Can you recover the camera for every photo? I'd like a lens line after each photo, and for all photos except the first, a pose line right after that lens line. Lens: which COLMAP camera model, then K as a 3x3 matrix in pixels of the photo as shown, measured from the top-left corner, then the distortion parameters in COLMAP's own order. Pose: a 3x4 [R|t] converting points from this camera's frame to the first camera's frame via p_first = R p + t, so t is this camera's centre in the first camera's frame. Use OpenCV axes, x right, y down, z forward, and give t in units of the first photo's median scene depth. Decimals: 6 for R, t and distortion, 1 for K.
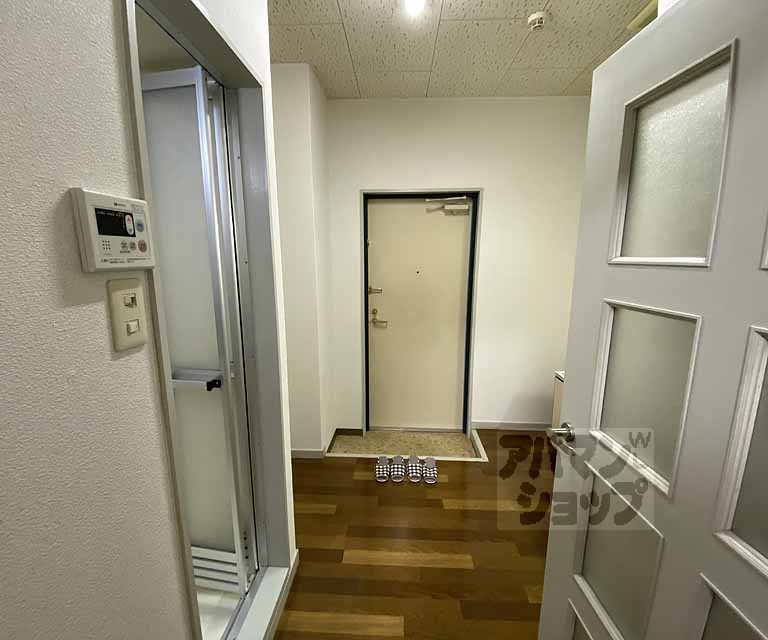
lens RADIAL K [[344.0, 0, 379.8], [0, 344.0, 320.8], [0, 0, 1]] dist [0.002759, 0.000421]
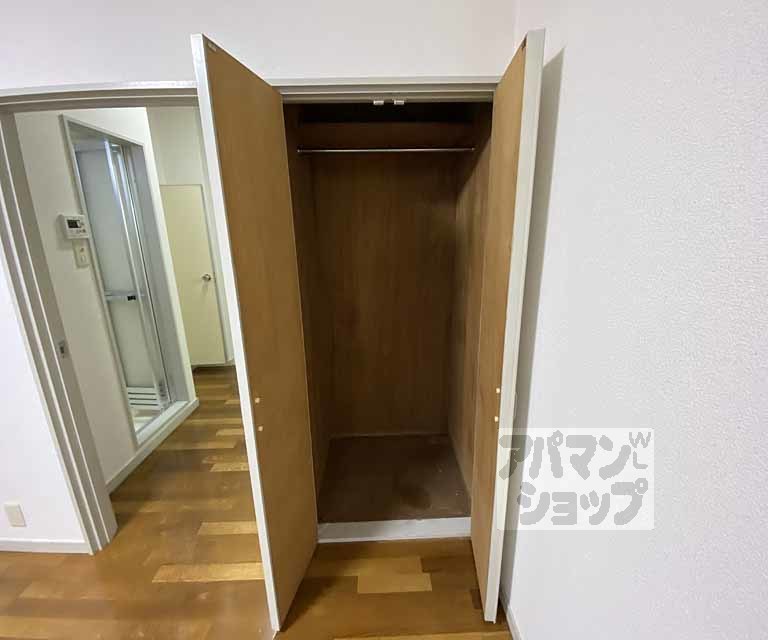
lens RADIAL K [[344.0, 0, 387.7], [0, 344.0, 317.8], [0, 0, 1]] dist [0.002759, 0.000421]
pose [[0.995020, -0.039872, 0.091353, 1.612858], [0.033009, 0.996604, 0.075435, 0.391480], [-0.094051, -0.072044, 0.992957, -2.250717]]
